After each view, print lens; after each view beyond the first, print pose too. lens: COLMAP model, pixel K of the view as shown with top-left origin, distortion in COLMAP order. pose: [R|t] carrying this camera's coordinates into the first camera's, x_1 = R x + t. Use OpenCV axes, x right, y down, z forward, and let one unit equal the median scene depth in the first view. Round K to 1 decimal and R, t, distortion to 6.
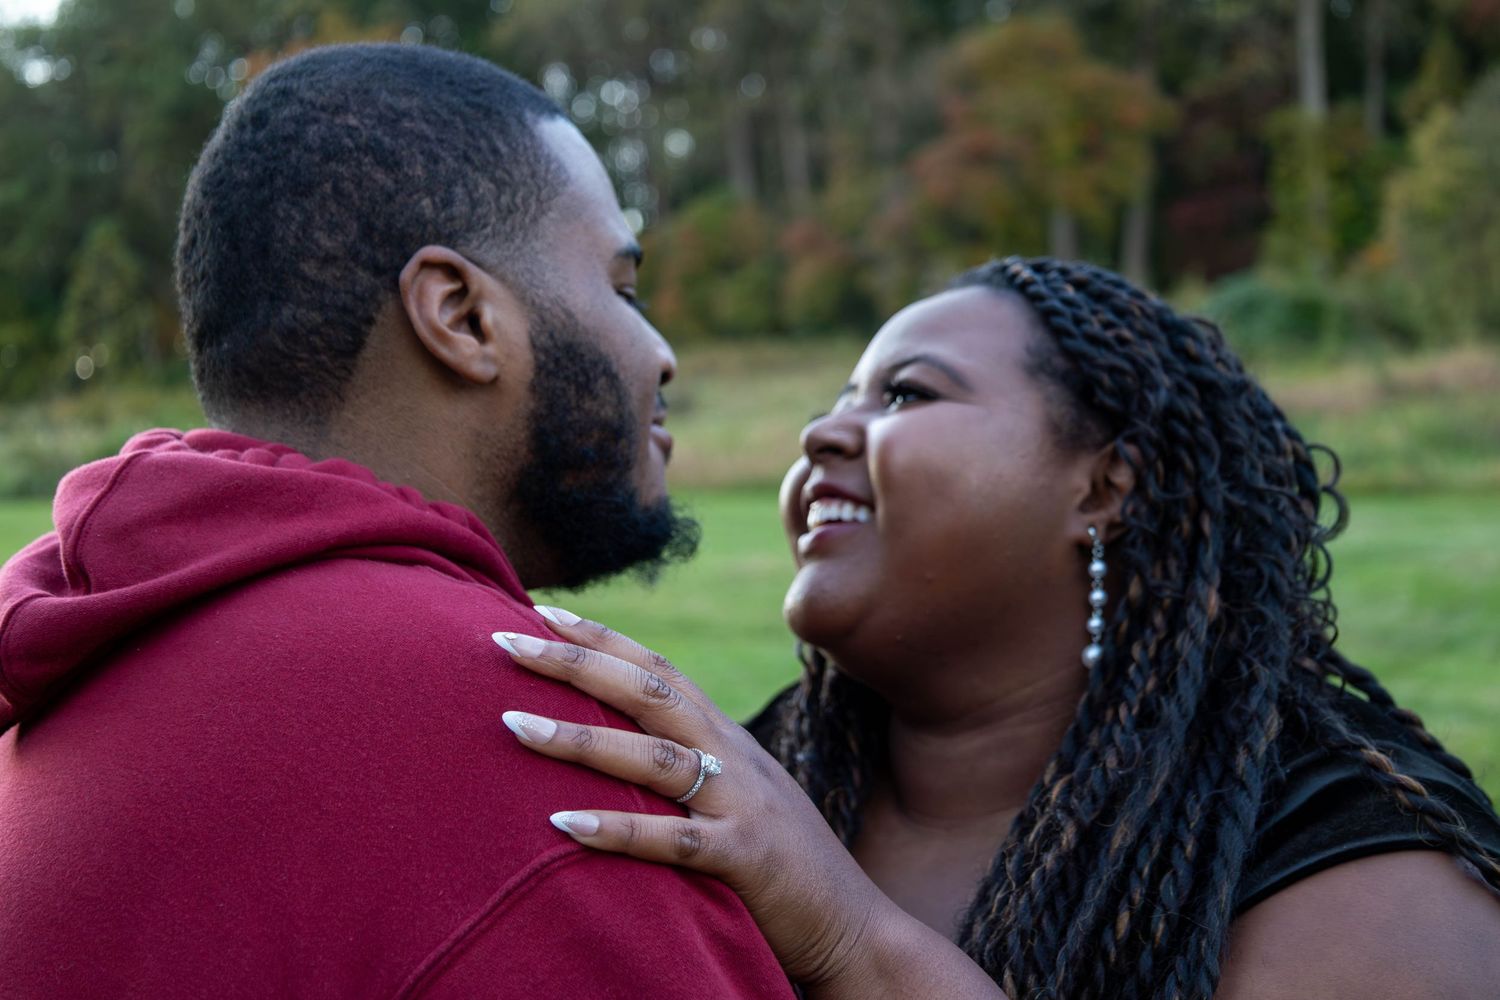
lens RADIAL K [[2436.8, 0, 742.5], [0, 2436.8, 515.5], [0, 0, 1]] dist [0.067003, 0.000000]
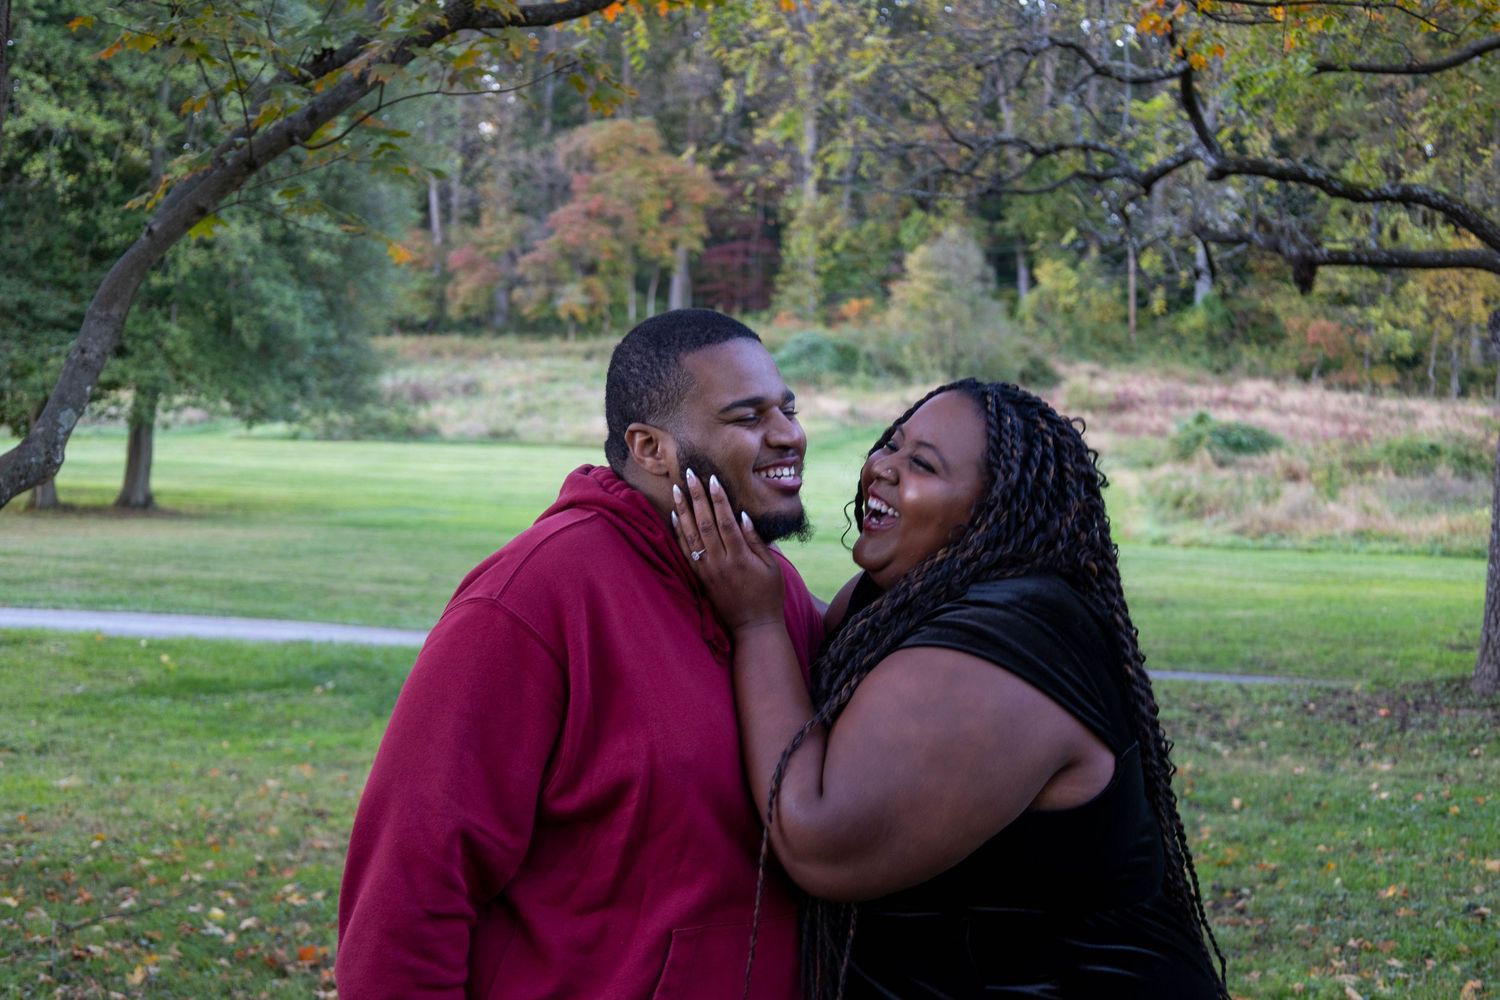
lens RADIAL K [[2436.8, 0, 748.4], [0, 2436.8, 499.1], [0, 0, 1]] dist [0.067003, 0.000000]
pose [[0.964349, 0.041118, 0.261421, -0.498198], [-0.045609, 0.998897, 0.011132, 0.007570], [-0.260675, -0.022658, 0.965161, -1.160051]]
